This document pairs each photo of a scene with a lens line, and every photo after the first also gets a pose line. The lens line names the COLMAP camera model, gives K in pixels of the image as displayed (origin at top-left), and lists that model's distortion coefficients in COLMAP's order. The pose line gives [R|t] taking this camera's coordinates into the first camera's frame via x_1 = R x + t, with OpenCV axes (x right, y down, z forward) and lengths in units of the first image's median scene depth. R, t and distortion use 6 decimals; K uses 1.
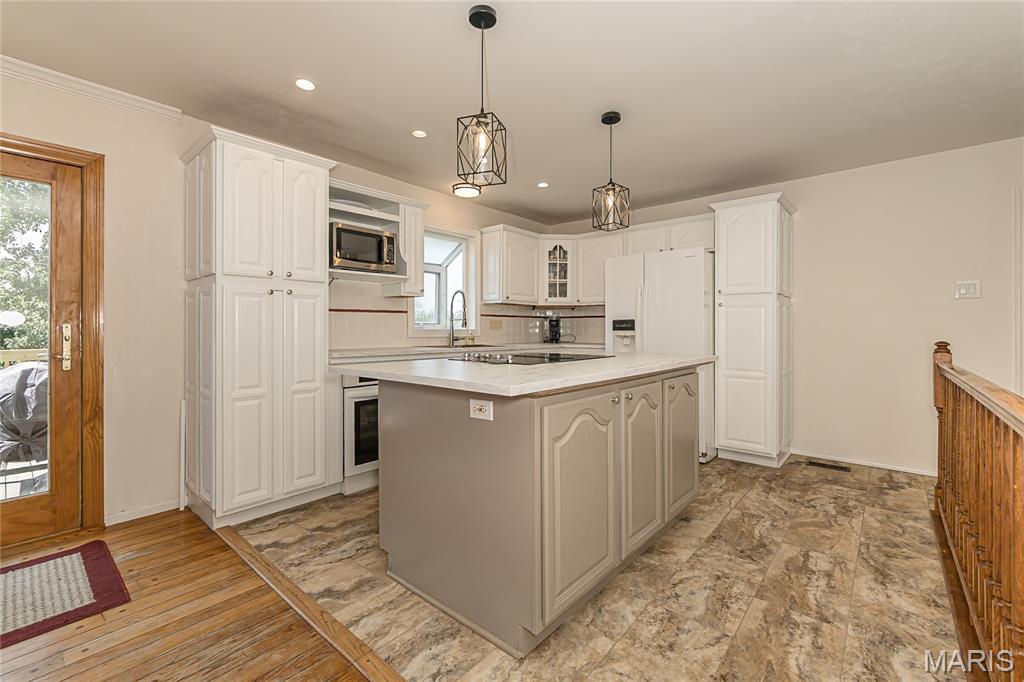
lens RADIAL K [[418.2, 0, 529.0], [0, 418.2, 326.6], [0, 0, 1]] dist [0.008130, 0.000021]
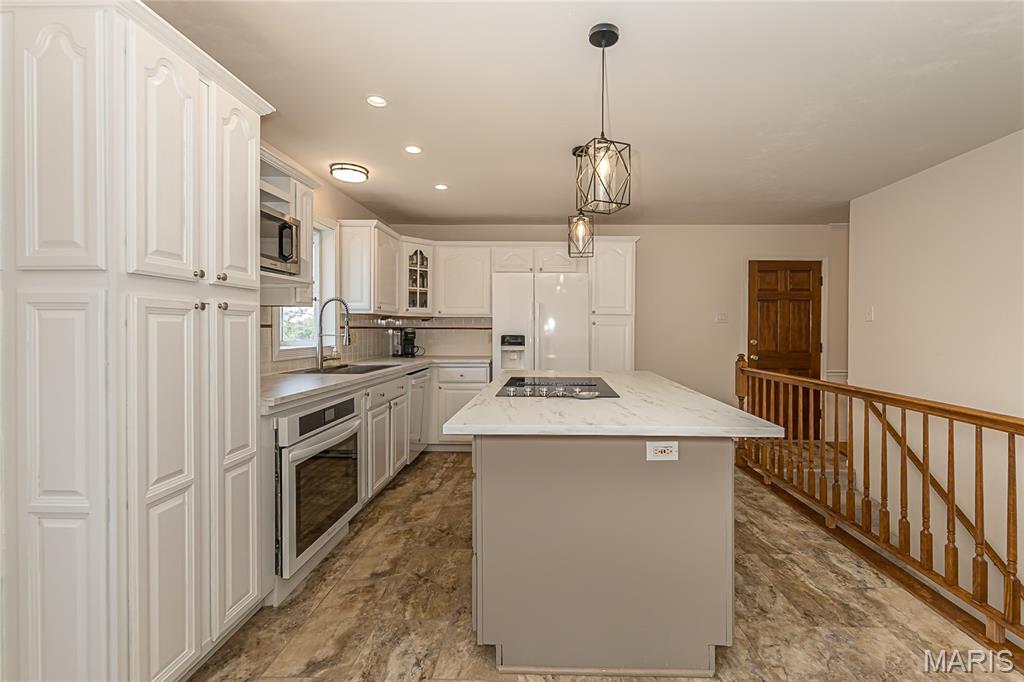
lens RADIAL K [[424.5, 0, 523.7], [0, 424.5, 331.2], [0, 0, 1]] dist [0.010807, -0.000011]
pose [[0.792976, 0.000740, 0.609253, -0.395476], [-0.008653, 0.999912, 0.010048, -0.037277], [-0.609192, -0.013239, 0.792913, 0.160202]]
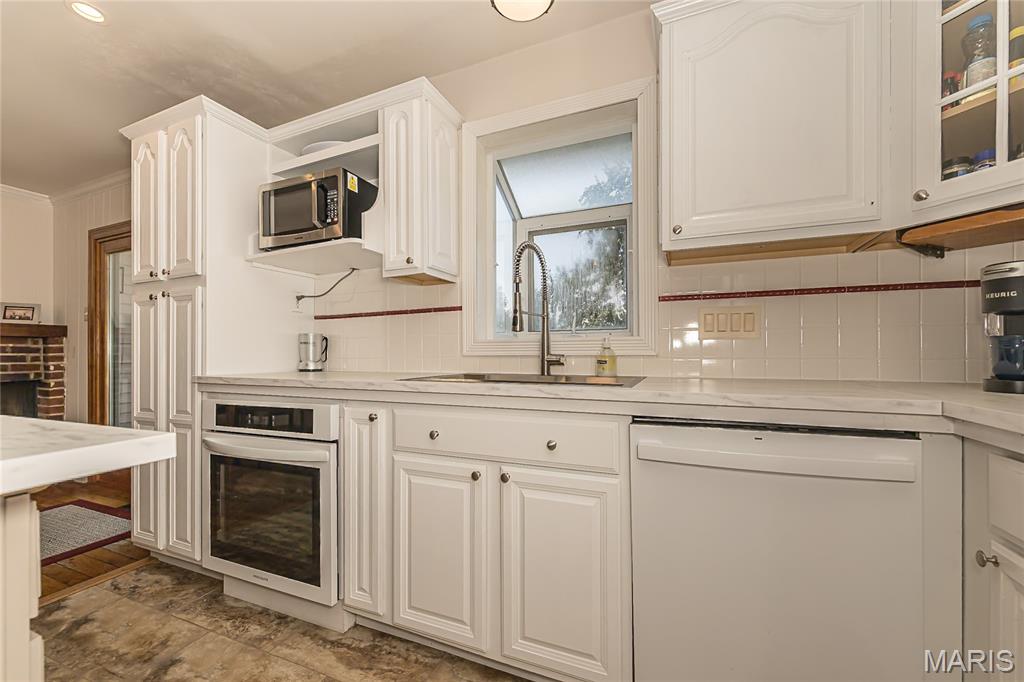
lens RADIAL K [[414.4, 0, 505.6], [0, 414.4, 352.5], [0, 0, 1]] dist [-0.002624, 0.000006]
pose [[0.297819, -0.004047, -0.954614, 0.234430], [0.018029, 0.999837, 0.001386, 0.020517], [0.954452, -0.017624, 0.297843, 0.903609]]
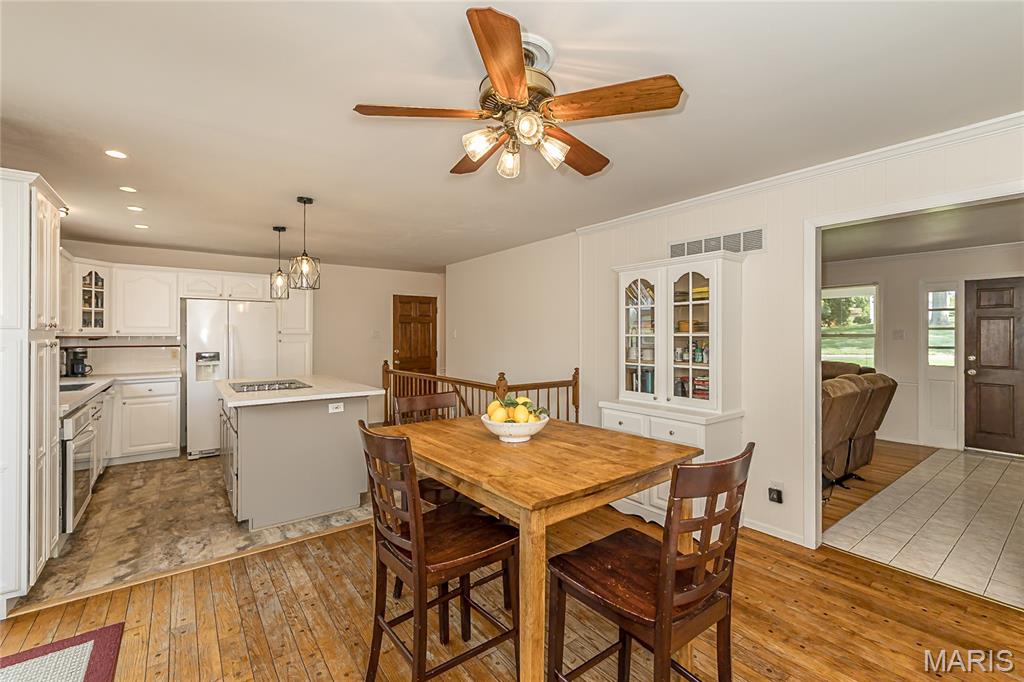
lens RADIAL K [[449.1, 0, 490.5], [0, 449.1, 332.2], [0, 0, 1]] dist [0.000419, -0.000039]
pose [[0.255799, 0.007241, 0.966703, -0.848669], [-0.002233, 0.999974, -0.006900, -0.068766], [-0.966727, -0.000393, 0.255809, -0.138447]]
